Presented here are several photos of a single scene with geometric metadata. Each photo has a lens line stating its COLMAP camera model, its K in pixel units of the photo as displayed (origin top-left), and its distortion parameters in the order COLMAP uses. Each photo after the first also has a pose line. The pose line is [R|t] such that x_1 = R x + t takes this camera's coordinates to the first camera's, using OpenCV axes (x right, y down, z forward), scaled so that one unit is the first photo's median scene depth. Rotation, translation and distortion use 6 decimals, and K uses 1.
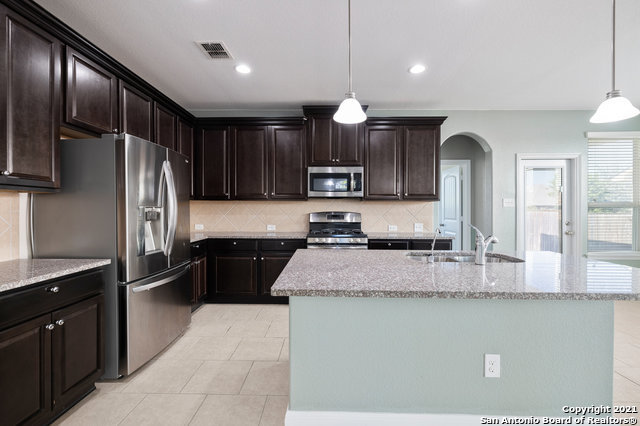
lens RADIAL K [[269.6, 0, 319.2], [0, 269.6, 209.5], [0, 0, 1]] dist [-0.000209, 0.000059]
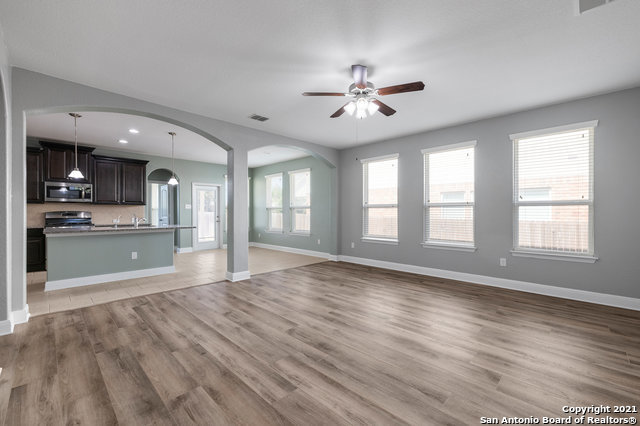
lens RADIAL K [[269.6, 0, 319.8], [0, 269.6, 213.4], [0, 0, 1]] dist [-0.000209, 0.000059]
pose [[0.692818, -0.006754, 0.721081, -0.061916], [0.006349, 0.999975, 0.003267, 0.025801], [-0.721085, 0.002315, 0.692843, -1.132789]]
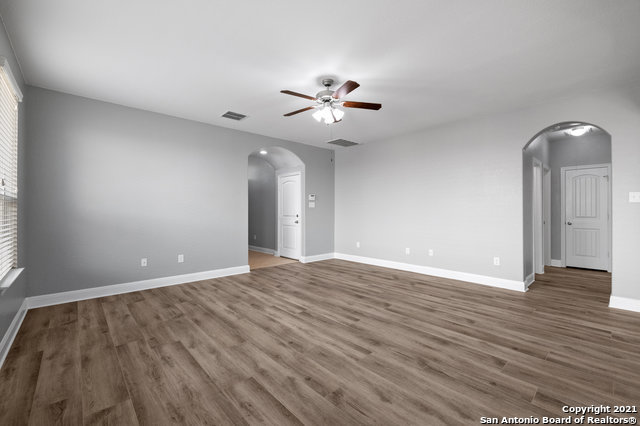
lens RADIAL K [[269.6, 0, 320.7], [0, 269.6, 212.1], [0, 0, 1]] dist [-0.000209, 0.000059]
pose [[-0.727571, -0.001346, -0.686031, 1.182969], [-0.006354, 0.999968, 0.004777, 0.025819], [0.686003, 0.007835, -0.727556, -0.078159]]
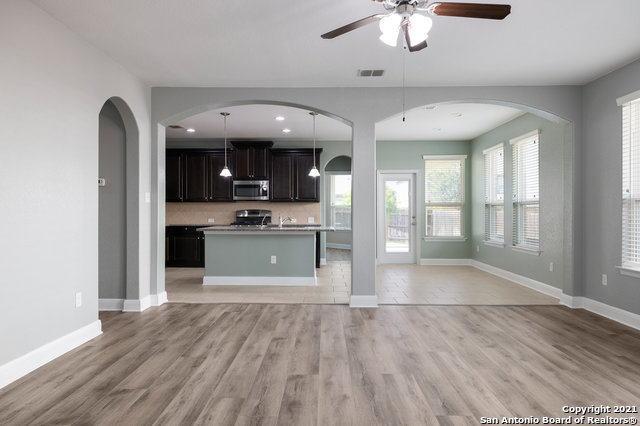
lens RADIAL K [[422.7, 0, 319.0], [0, 422.7, 209.1], [0, 0, 1]] dist [-0.001153, -0.003269]
pose [[0.999989, -0.002689, -0.003736, 0.446178], [0.002653, 0.999949, -0.009787, 0.030311], [0.003762, 0.009777, 0.999945, -1.383779]]
